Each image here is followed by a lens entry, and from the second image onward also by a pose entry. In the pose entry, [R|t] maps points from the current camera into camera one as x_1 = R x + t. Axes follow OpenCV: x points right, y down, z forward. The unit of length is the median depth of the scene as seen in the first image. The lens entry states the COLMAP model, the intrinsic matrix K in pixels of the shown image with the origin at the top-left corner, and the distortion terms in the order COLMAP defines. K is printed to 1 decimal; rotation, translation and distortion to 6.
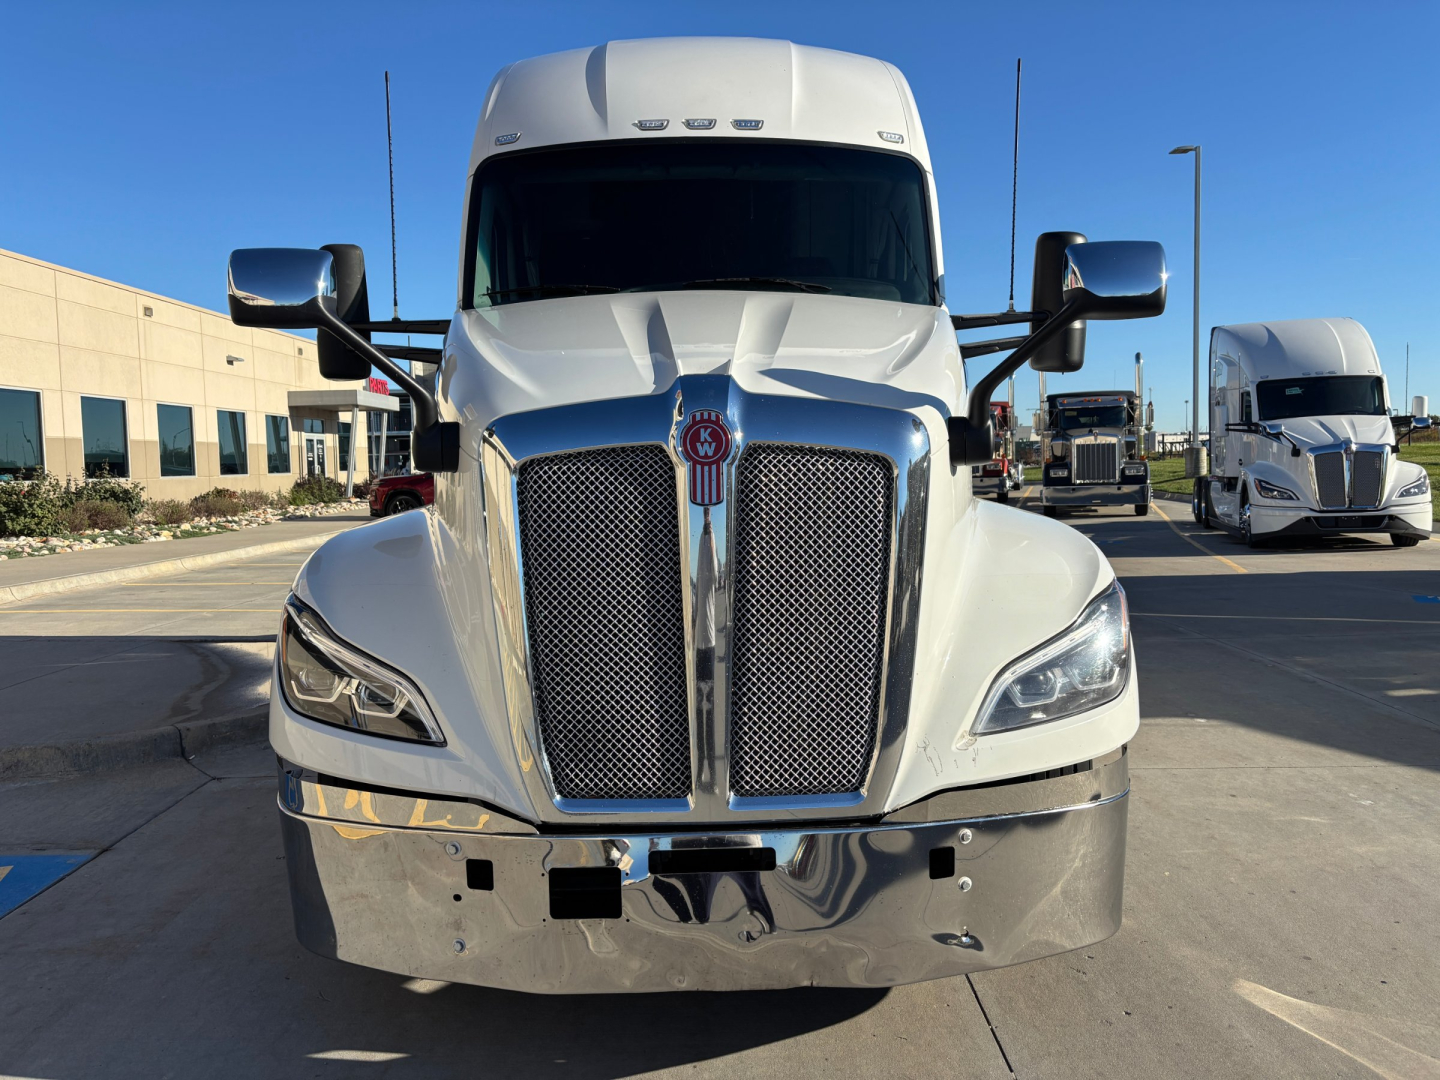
lens RADIAL K [[1085.0, 0, 720.9], [0, 1085.0, 528.9], [0, 0, 1]] dist [0.012031, -0.023992]
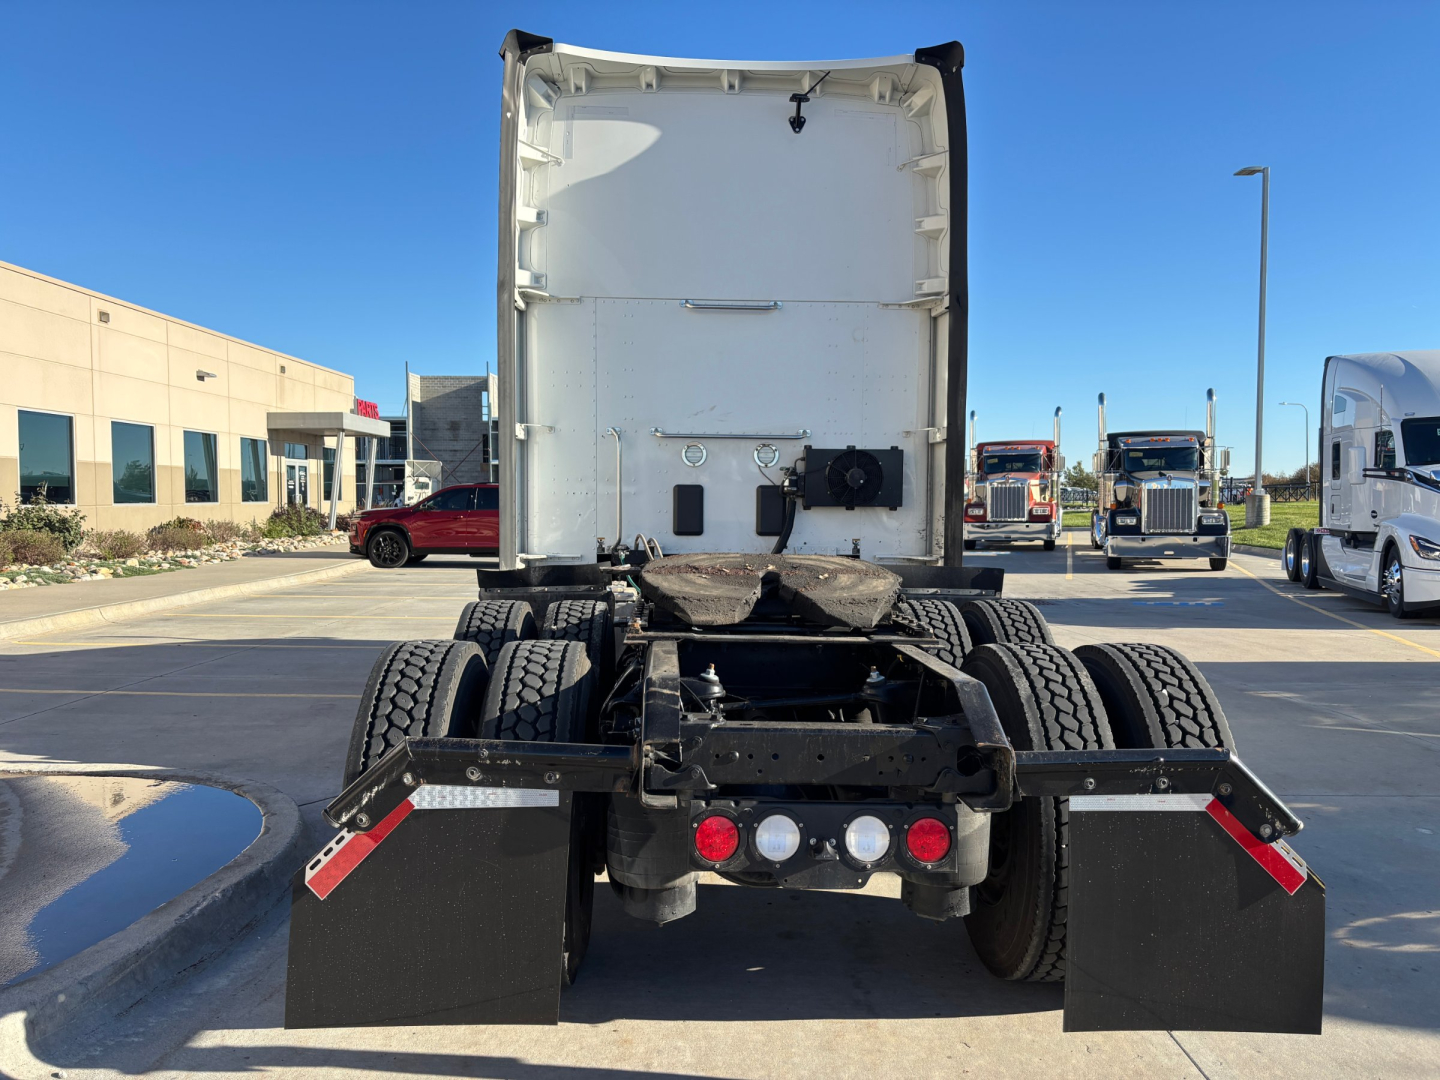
lens RADIAL K [[1085.0, 0, 718.9], [0, 1085.0, 544.9], [0, 0, 1]] dist [0.012031, -0.023992]
pose [[0.999779, 0.020987, 0.001330, -0.022648], [-0.020959, 0.999611, -0.018386, -0.008062], [-0.001716, 0.018354, 0.999830, 0.110059]]
